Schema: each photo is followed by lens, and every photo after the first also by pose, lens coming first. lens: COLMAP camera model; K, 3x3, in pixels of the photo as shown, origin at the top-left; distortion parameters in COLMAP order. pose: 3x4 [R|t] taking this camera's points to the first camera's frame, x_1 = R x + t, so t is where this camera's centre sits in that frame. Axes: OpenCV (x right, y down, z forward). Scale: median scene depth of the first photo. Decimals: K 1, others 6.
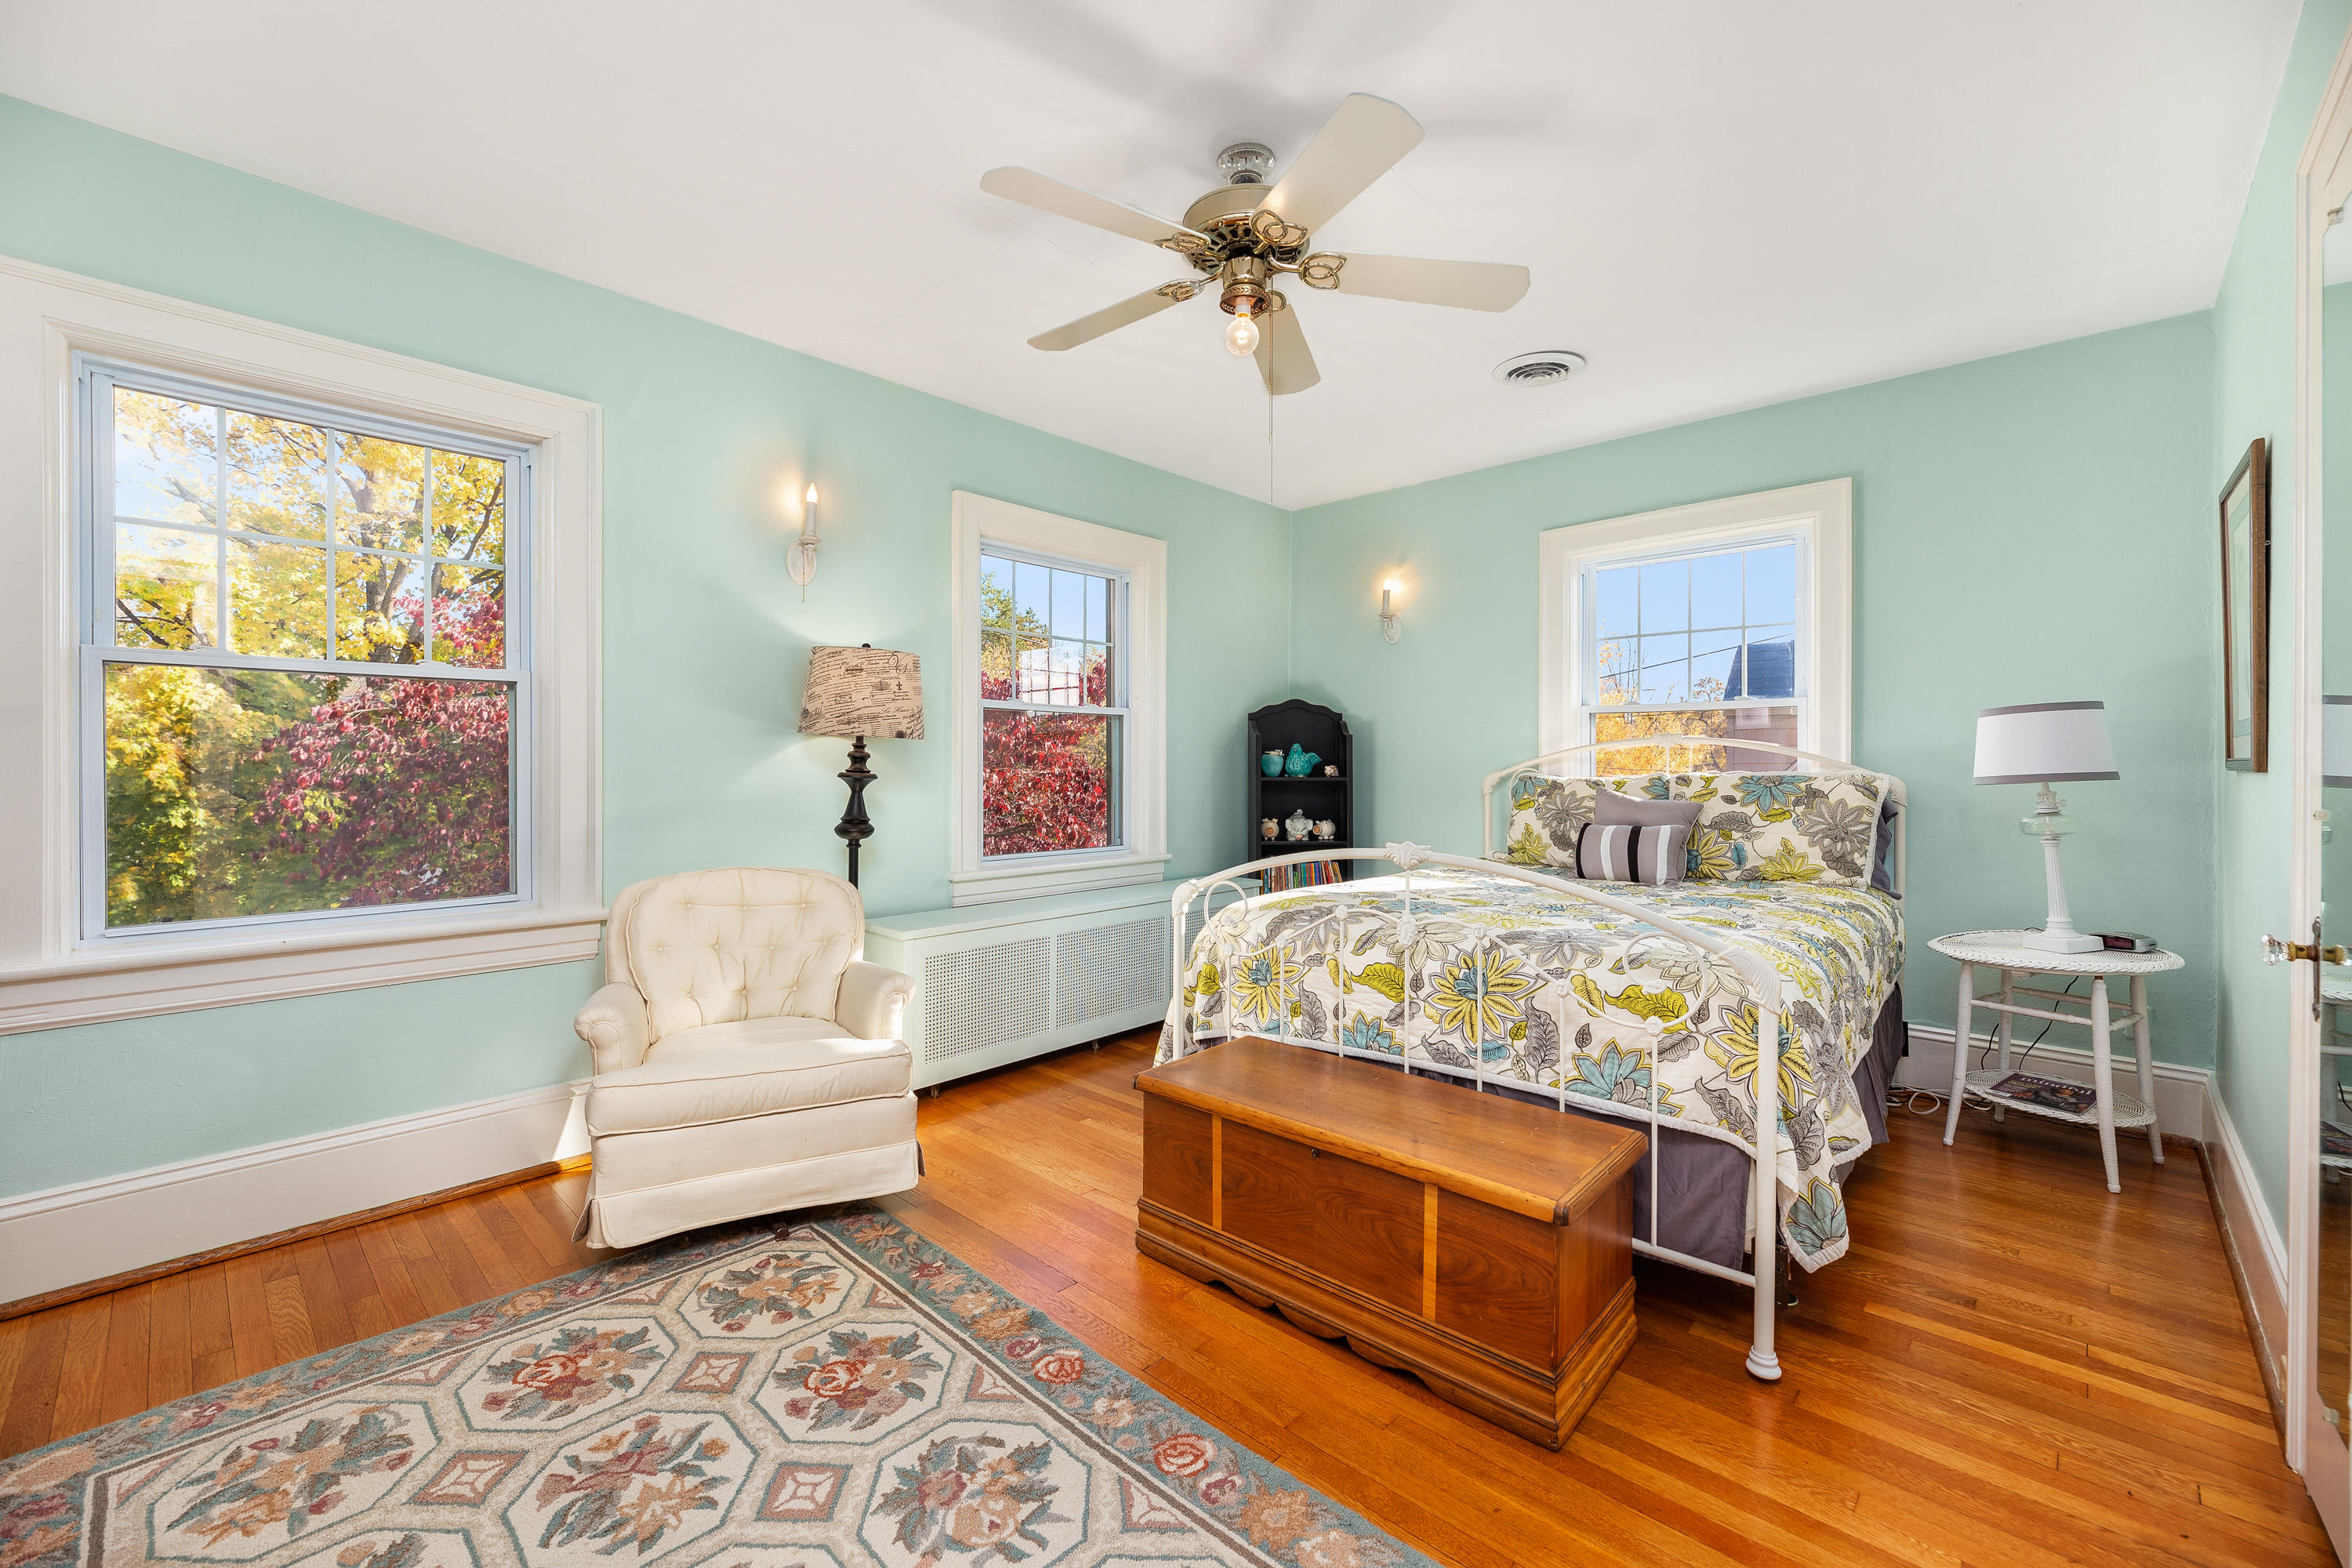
lens RADIAL K [[946.8, 0, 1176.8], [0, 946.8, 770.5], [0, 0, 1]] dist [-0.000131, -0.000035]
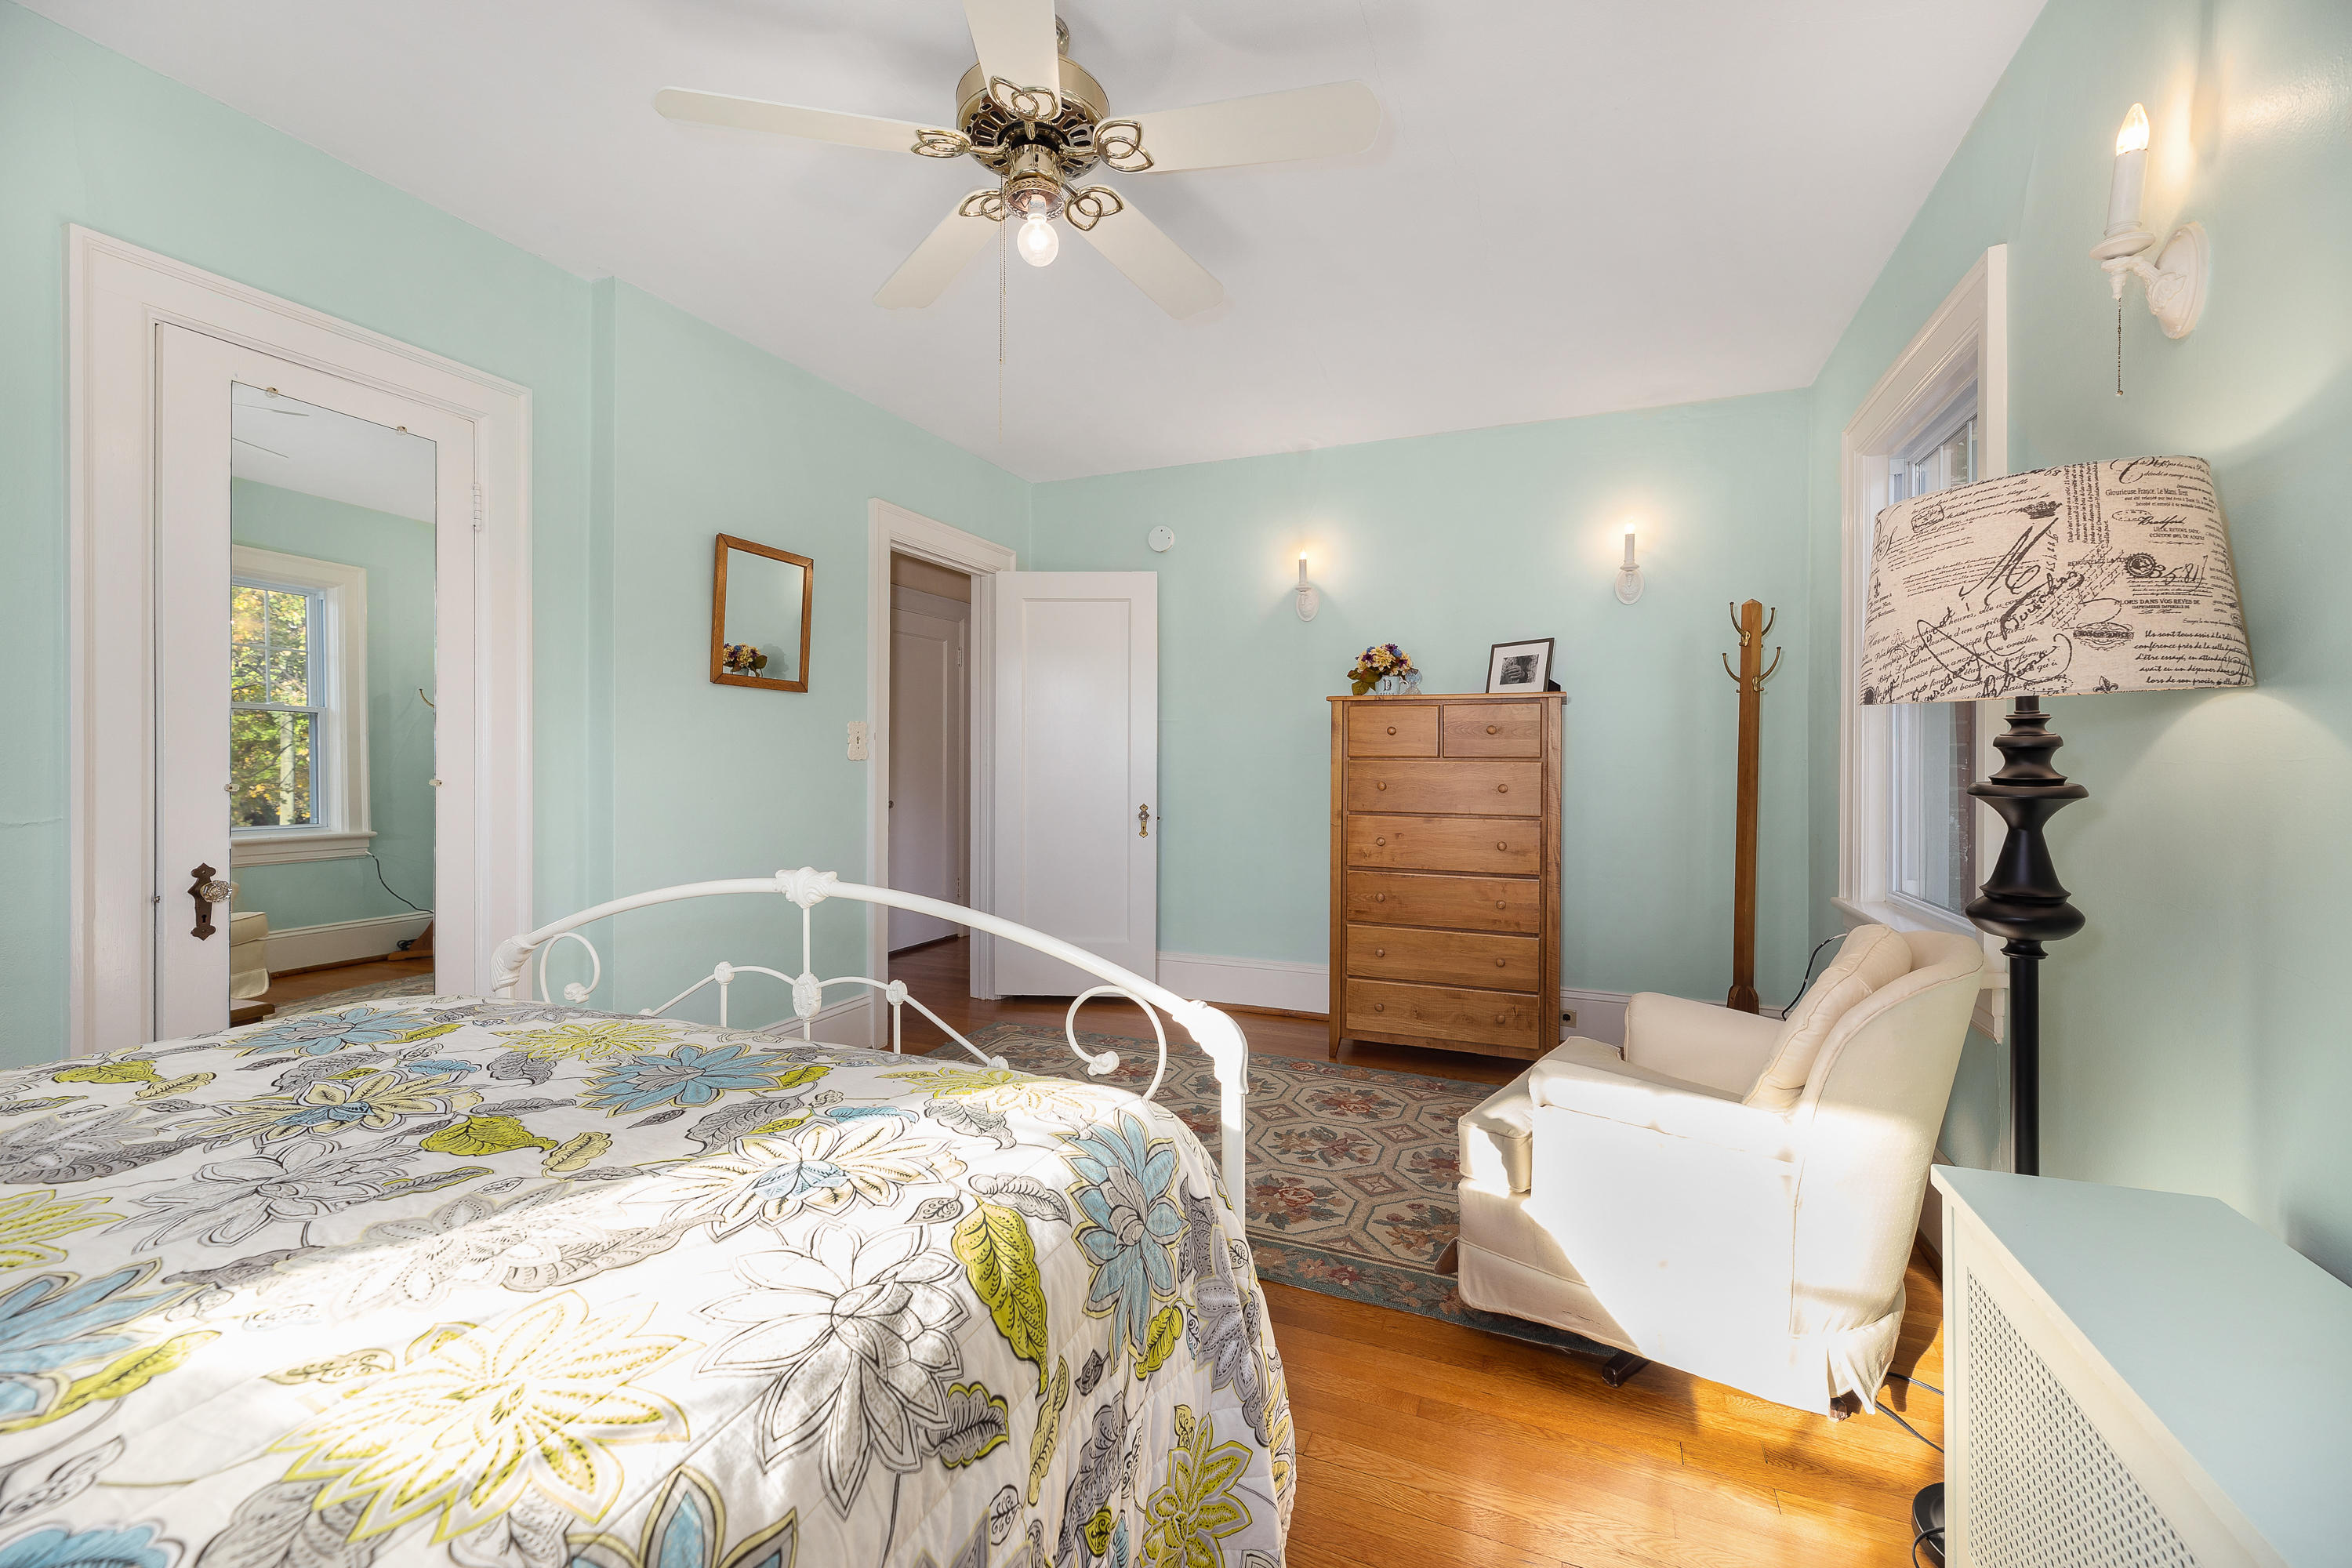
lens RADIAL K [[946.8, 0, 1179.9], [0, 946.8, 769.0], [0, 0, 1]] dist [-0.000131, -0.000035]
pose [[-0.936195, 0.003333, -0.351465, 0.275768], [-0.000842, 0.999931, 0.011726, -0.014544], [0.351479, 0.011274, -0.936128, 2.087248]]
